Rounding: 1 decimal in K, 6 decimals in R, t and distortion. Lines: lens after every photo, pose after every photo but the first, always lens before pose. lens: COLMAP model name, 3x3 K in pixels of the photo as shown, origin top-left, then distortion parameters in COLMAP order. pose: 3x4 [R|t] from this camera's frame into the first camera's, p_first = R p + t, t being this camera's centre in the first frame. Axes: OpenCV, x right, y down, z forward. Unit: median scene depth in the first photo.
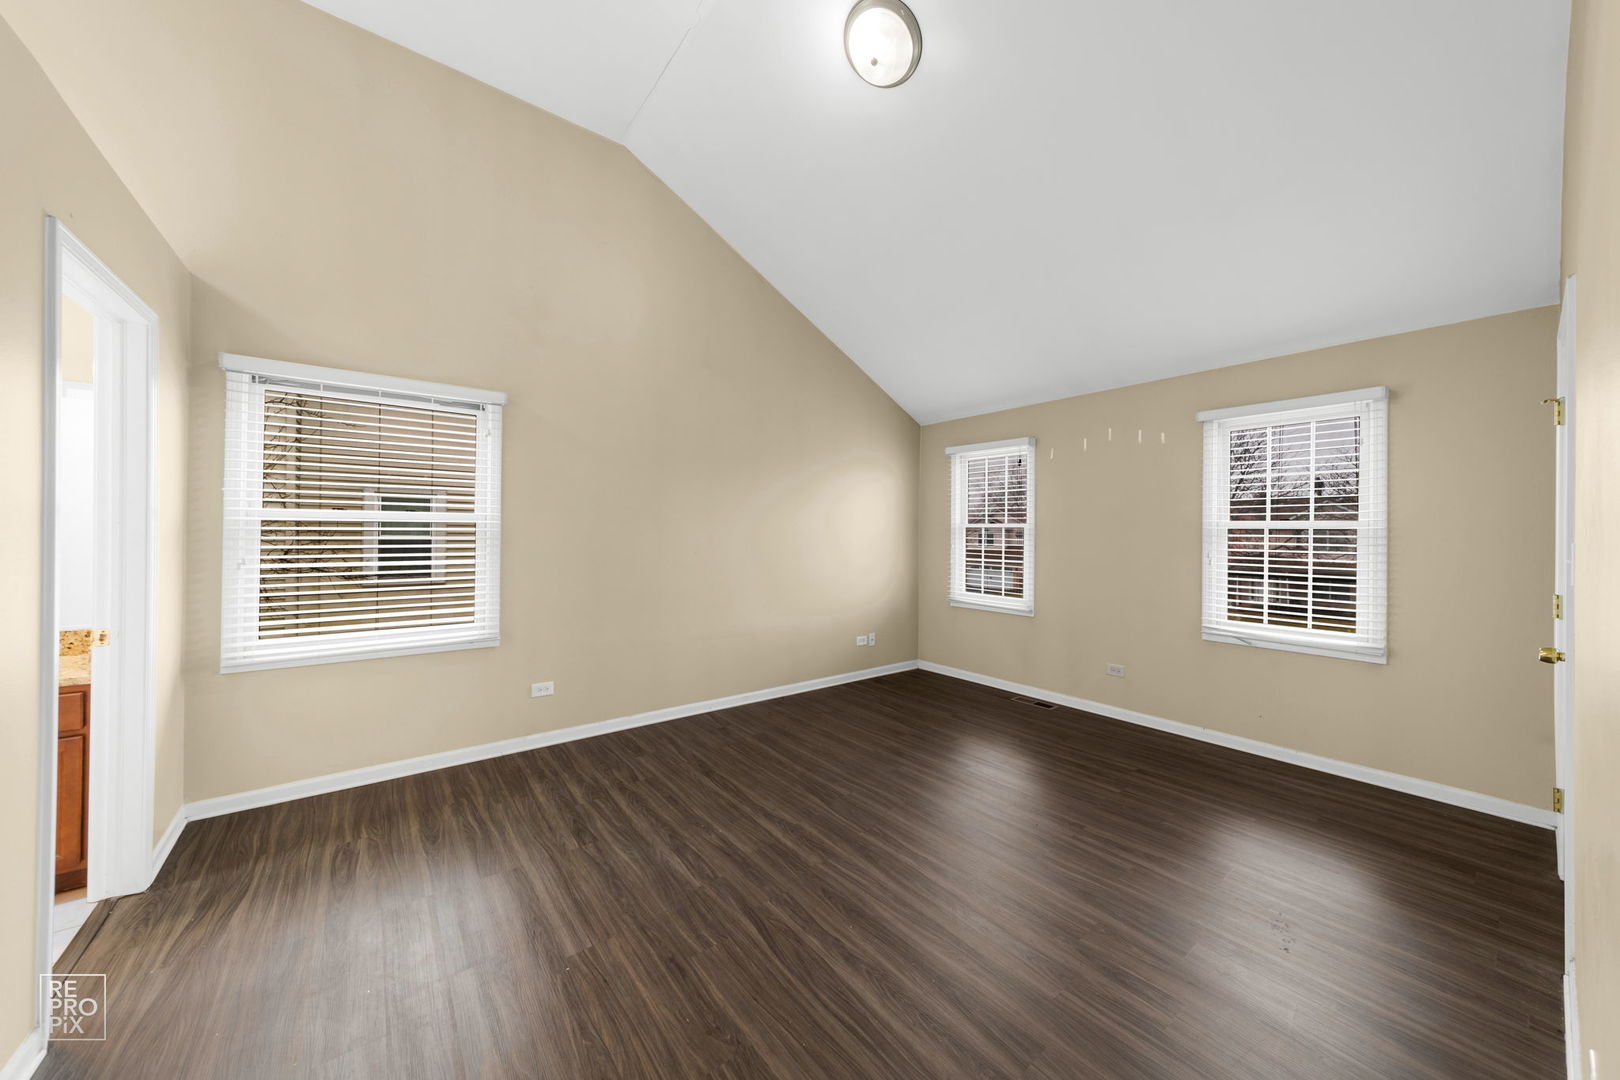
lens RADIAL K [[569.2, 0, 812.4], [0, 569.2, 537.6], [0, 0, 1]] dist [0.002914, -0.000024]
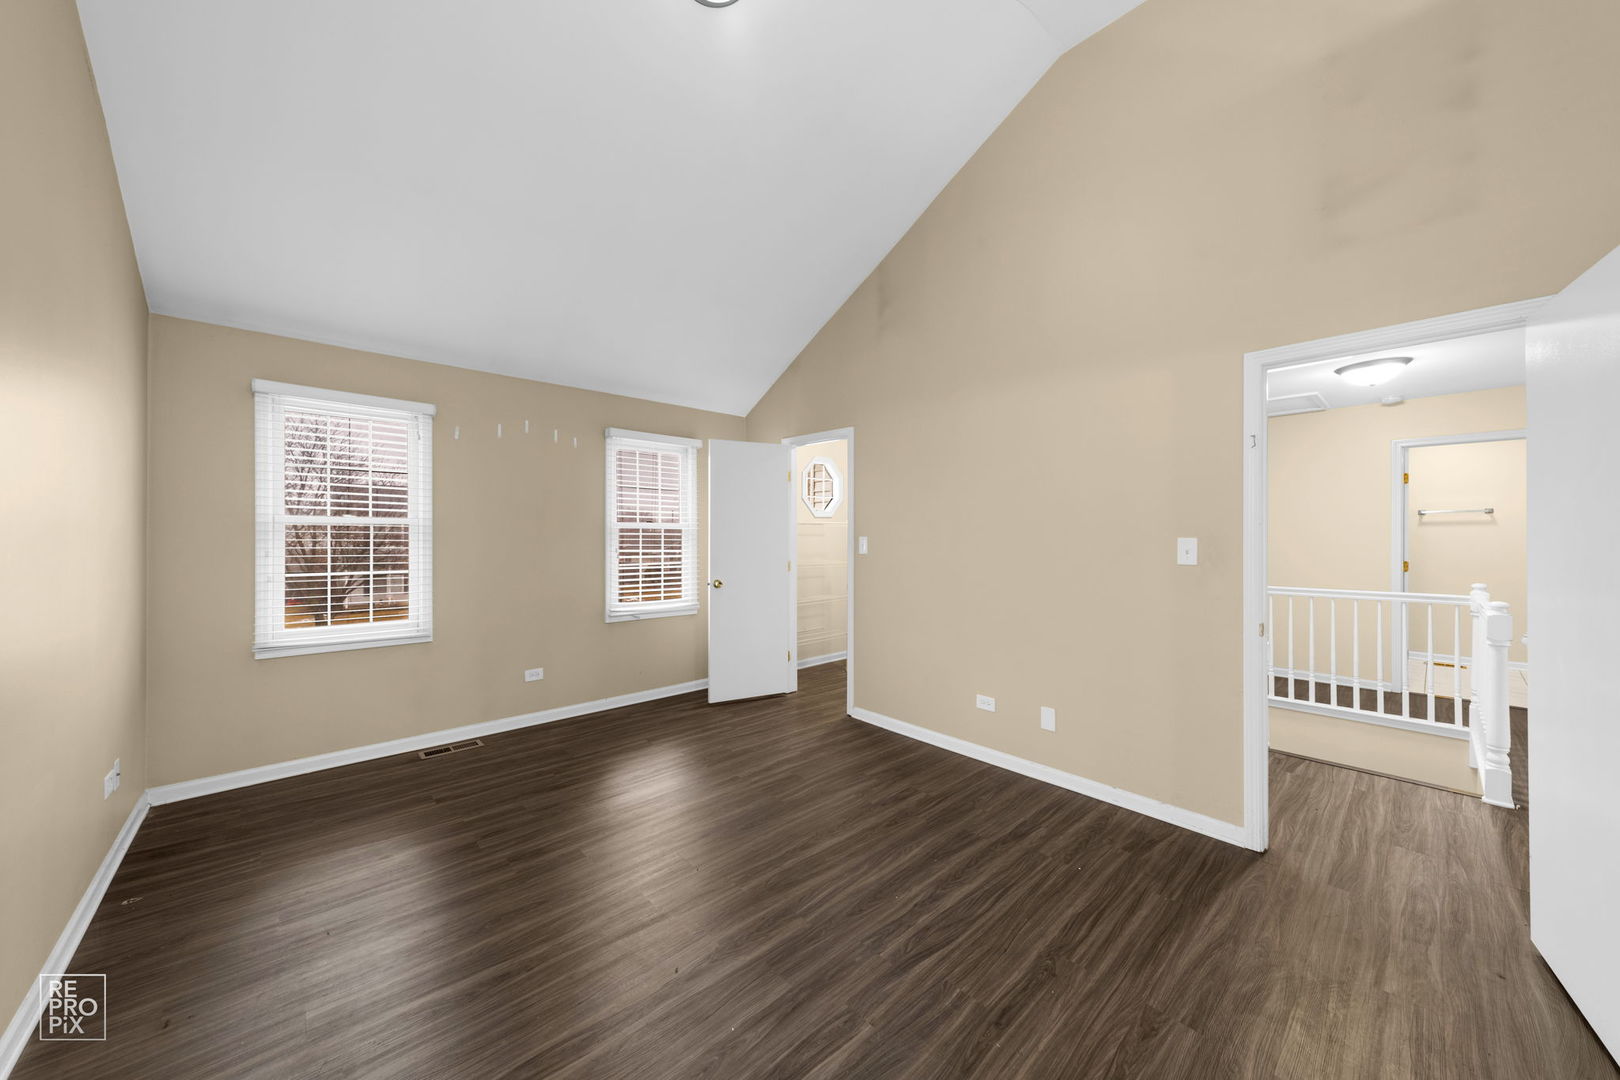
lens RADIAL K [[569.2, 0, 843.6], [0, 569.2, 528.6], [0, 0, 1]] dist [0.002914, -0.000024]
pose [[-0.118696, 0.002975, 0.992926, -0.995443], [0.001688, 0.999995, -0.002794, -0.020720], [-0.992929, 0.001344, -0.118700, 1.216045]]
